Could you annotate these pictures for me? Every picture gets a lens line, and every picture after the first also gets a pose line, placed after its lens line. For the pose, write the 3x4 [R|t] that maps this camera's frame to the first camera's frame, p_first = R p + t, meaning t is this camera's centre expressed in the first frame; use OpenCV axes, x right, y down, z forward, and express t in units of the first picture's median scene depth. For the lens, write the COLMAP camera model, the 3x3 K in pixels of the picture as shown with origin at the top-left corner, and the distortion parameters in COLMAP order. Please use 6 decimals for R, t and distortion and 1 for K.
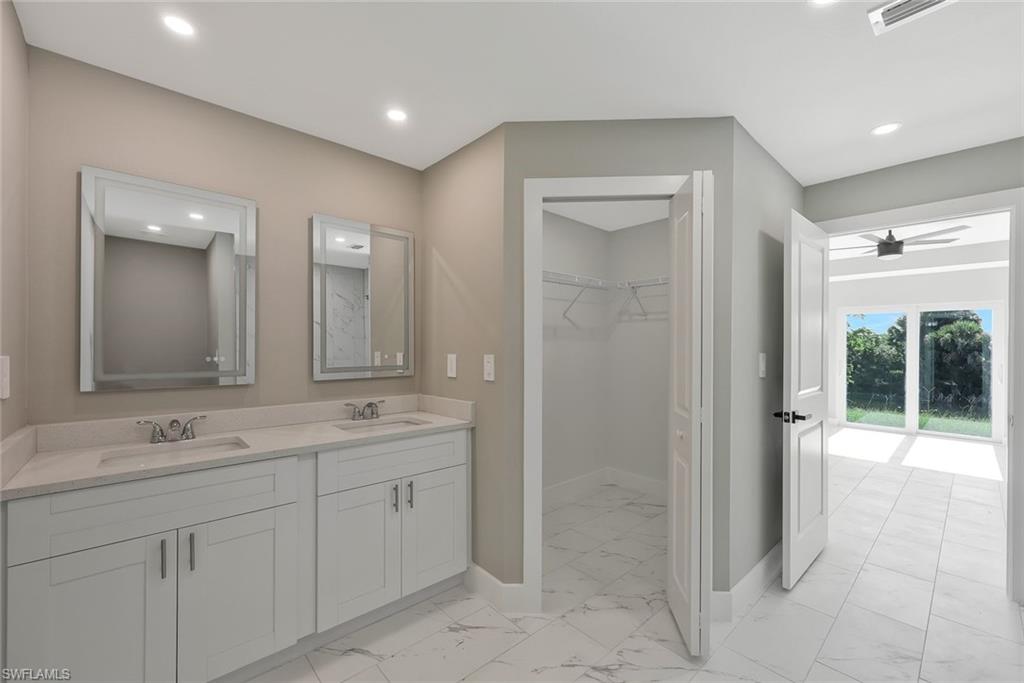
lens RADIAL K [[423.0, 0, 508.0], [0, 423.0, 341.1], [0, 0, 1]] dist [0.004925, -0.000245]
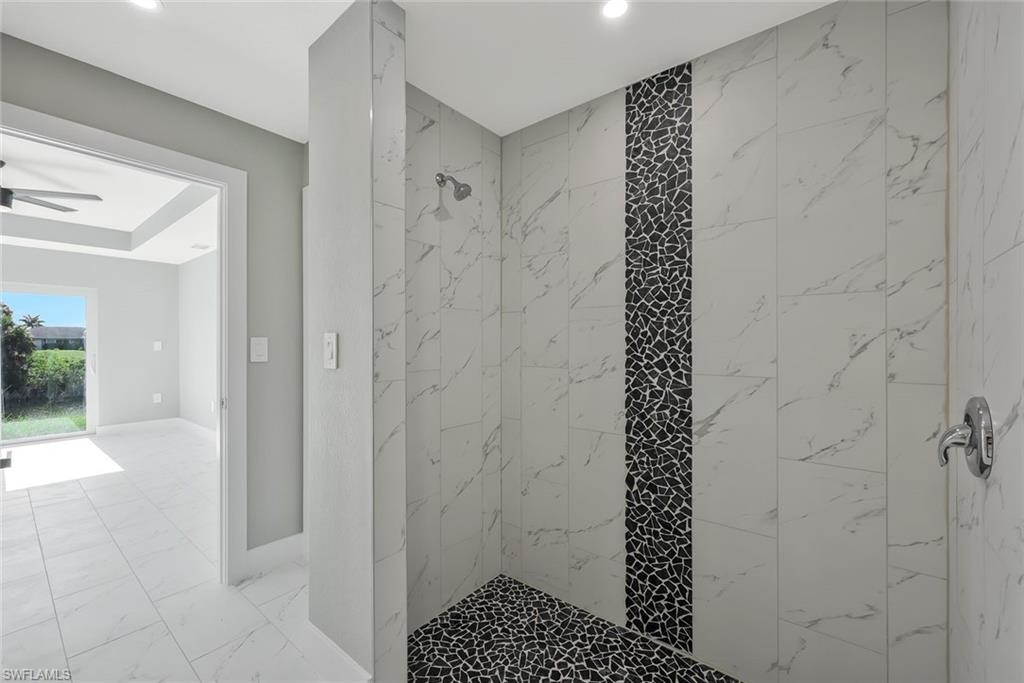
lens RADIAL K [[423.0, 0, 515.9], [0, 423.0, 339.6], [0, 0, 1]] dist [0.004925, -0.000245]
pose [[-0.146966, -0.003335, 0.989136, 0.045946], [-0.005872, 0.999980, 0.002499, 0.014203], [-0.989124, -0.005441, -0.146983, 0.182420]]
